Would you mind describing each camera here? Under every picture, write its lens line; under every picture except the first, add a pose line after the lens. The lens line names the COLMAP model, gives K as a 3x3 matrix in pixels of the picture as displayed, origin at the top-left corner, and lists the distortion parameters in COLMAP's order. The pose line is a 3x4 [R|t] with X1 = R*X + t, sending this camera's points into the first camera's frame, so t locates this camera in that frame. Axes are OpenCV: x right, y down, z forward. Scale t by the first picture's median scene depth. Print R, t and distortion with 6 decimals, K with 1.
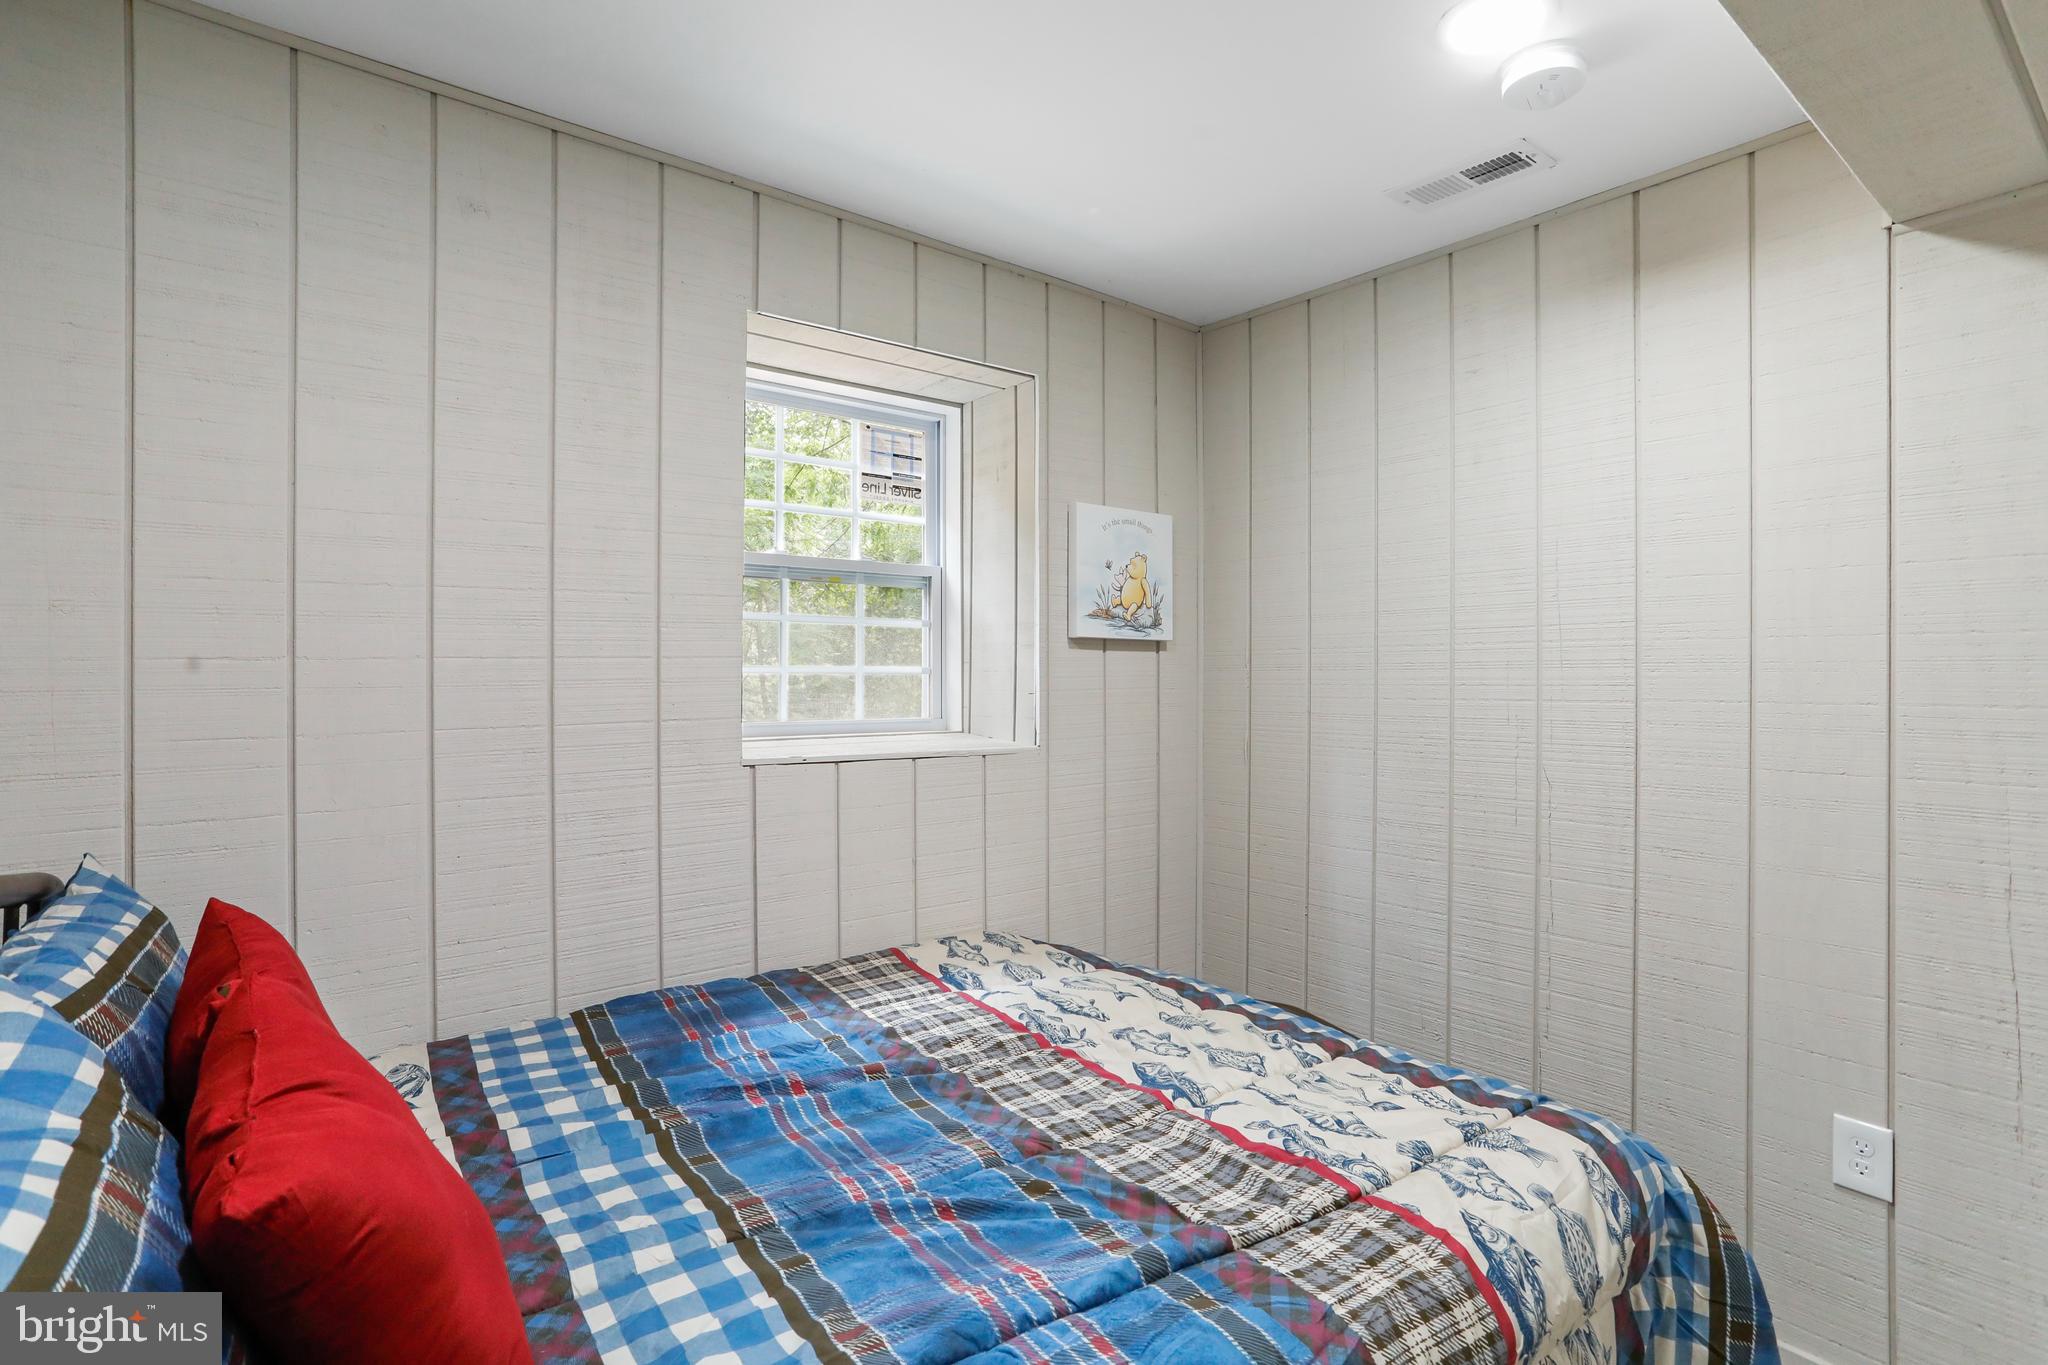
lens RADIAL K [[994.9, 0, 1020.9], [0, 994.9, 673.7], [0, 0, 1]] dist [-0.049241, 0.024588]
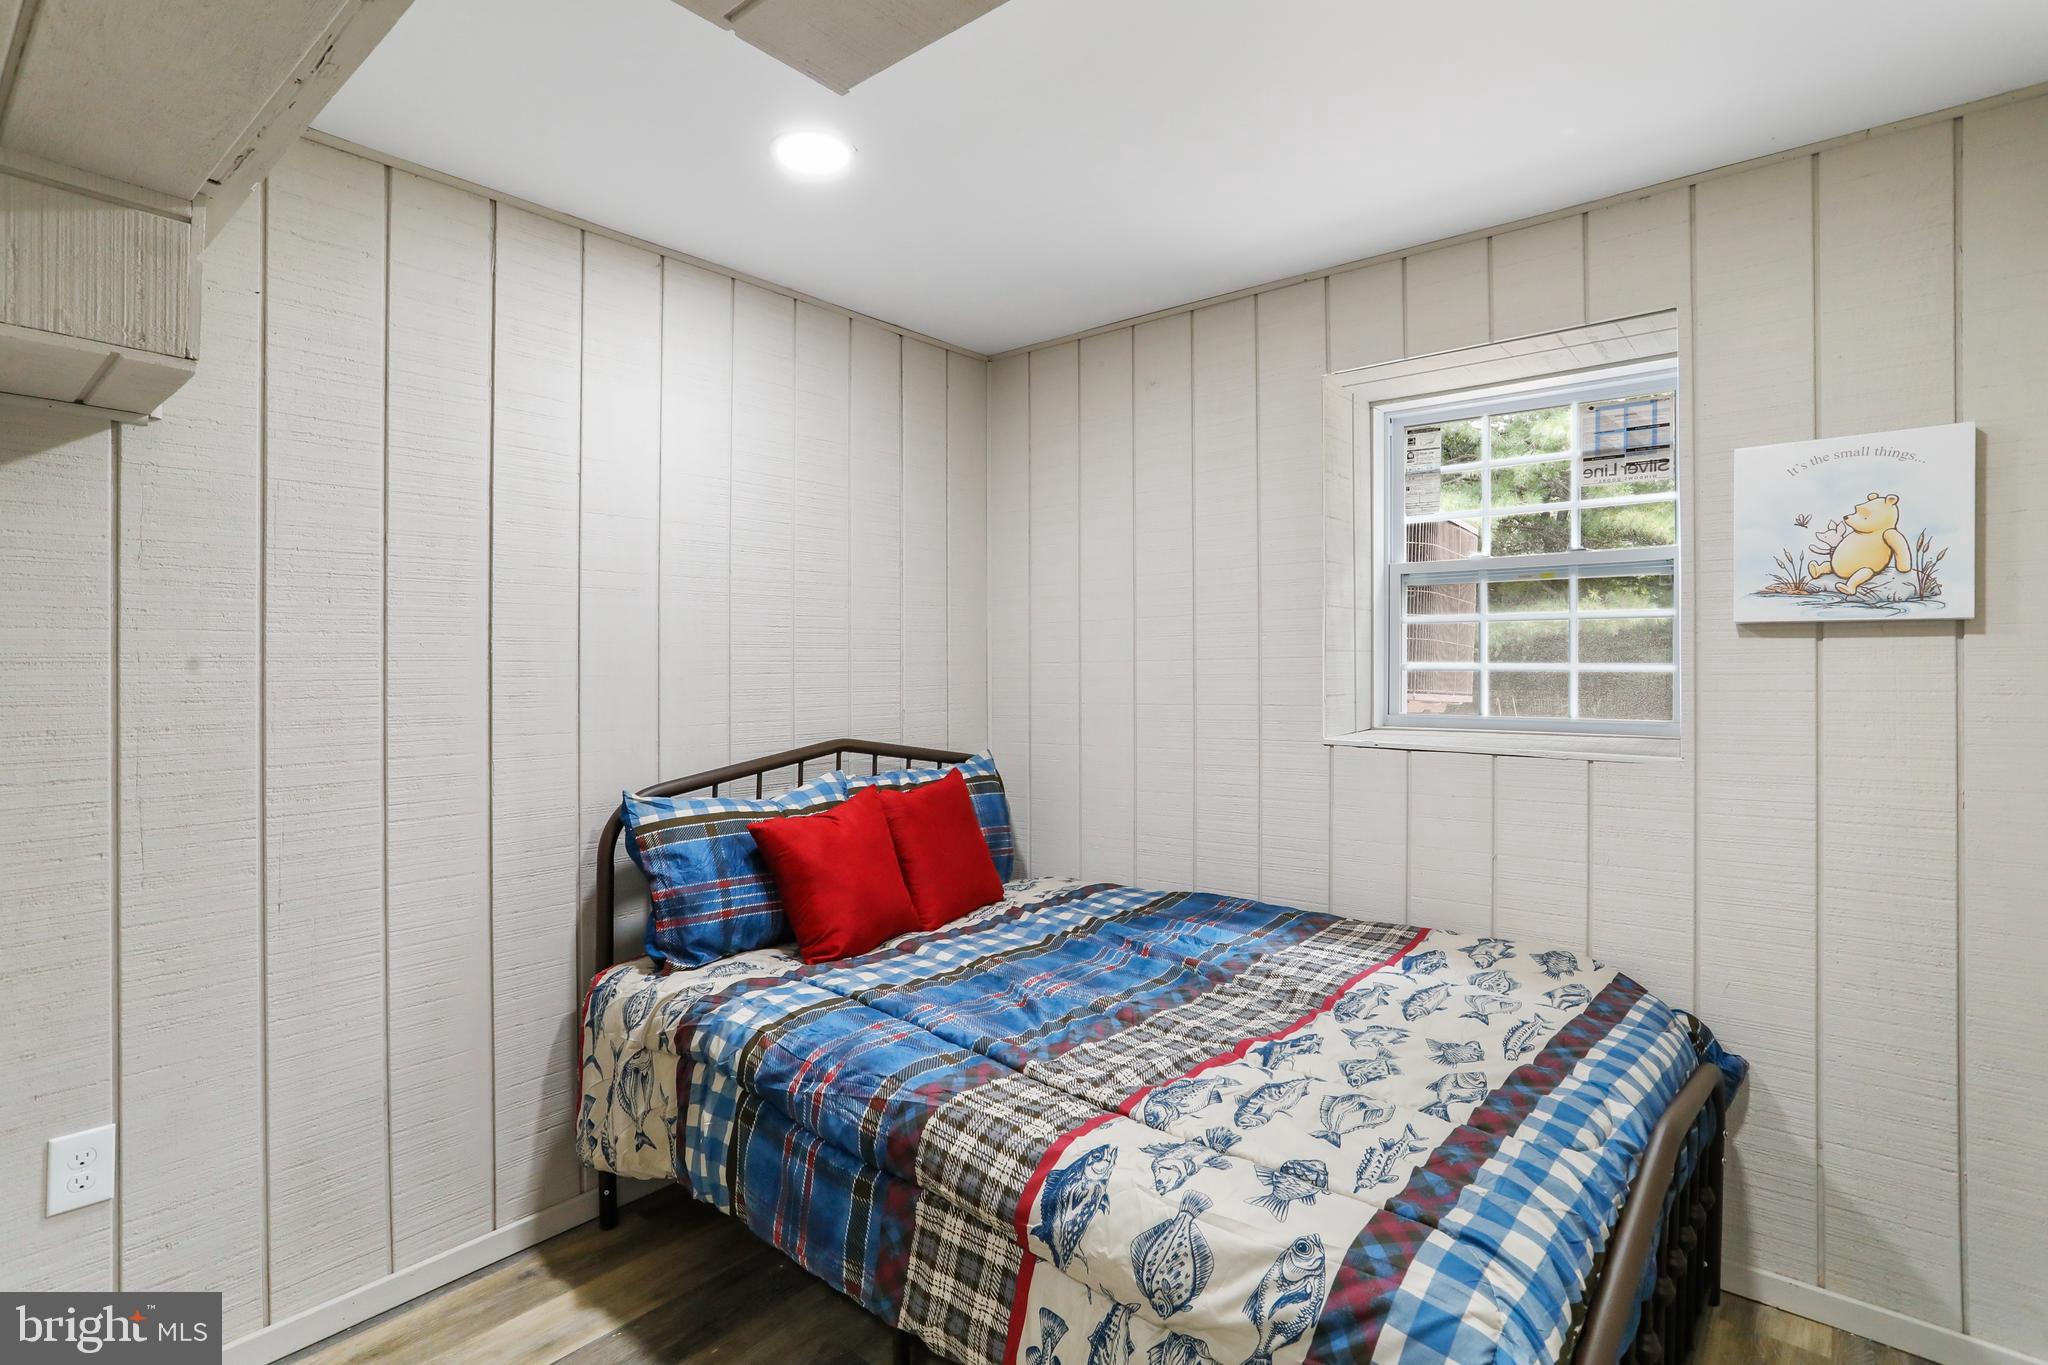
lens RADIAL K [[994.9, 0, 1020.9], [0, 994.9, 673.7], [0, 0, 1]] dist [-0.049241, 0.024588]
pose [[0.213322, 0.000275, -0.976982, 0.975514], [-0.000592, 1.000000, 0.000152, 0.004622], [0.976982, 0.000546, 0.213323, 0.416881]]
